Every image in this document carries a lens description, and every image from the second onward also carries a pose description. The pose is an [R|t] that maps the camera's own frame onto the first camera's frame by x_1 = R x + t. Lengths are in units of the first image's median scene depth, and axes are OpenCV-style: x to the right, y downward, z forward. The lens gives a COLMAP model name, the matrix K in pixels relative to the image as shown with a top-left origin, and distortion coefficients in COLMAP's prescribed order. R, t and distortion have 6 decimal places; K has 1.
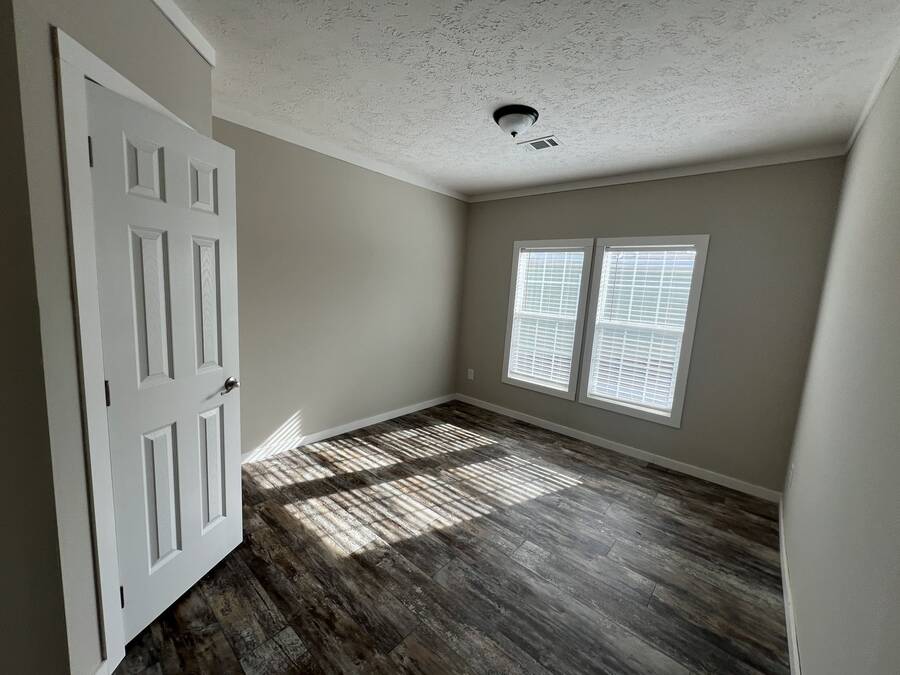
lens RADIAL K [[362.3, 0, 440.7], [0, 362.3, 338.3], [0, 0, 1]] dist [-0.001148, 0.000450]
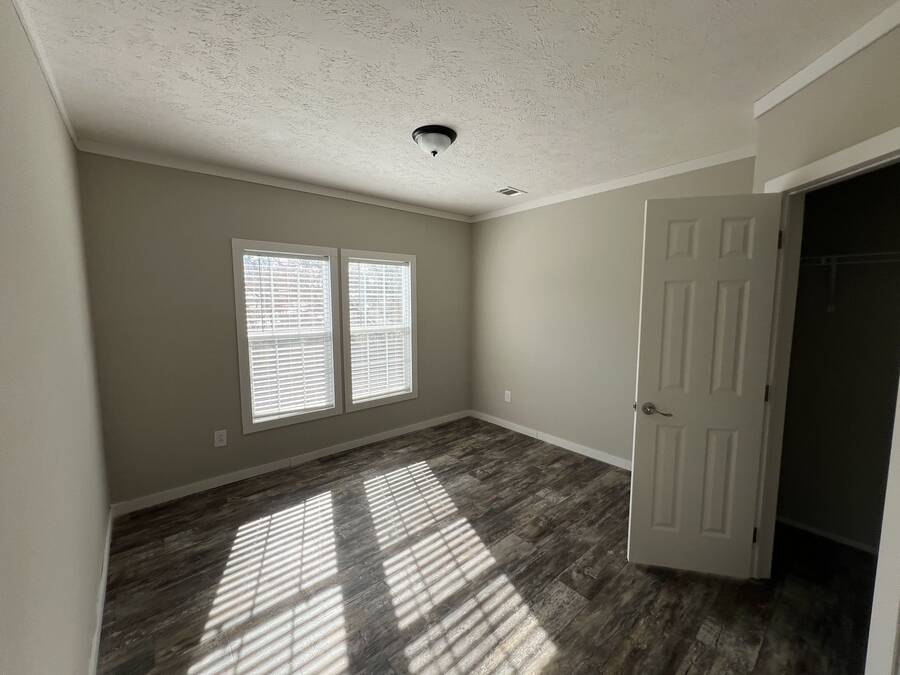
lens RADIAL K [[362.3, 0, 462.6], [0, 362.3, 333.0], [0, 0, 1]] dist [-0.001148, 0.000450]
pose [[0.125438, -0.153409, 0.980169, -1.177731], [0.154209, 0.978979, 0.133487, -0.273192], [-0.980043, 0.134407, 0.146459, 1.168594]]
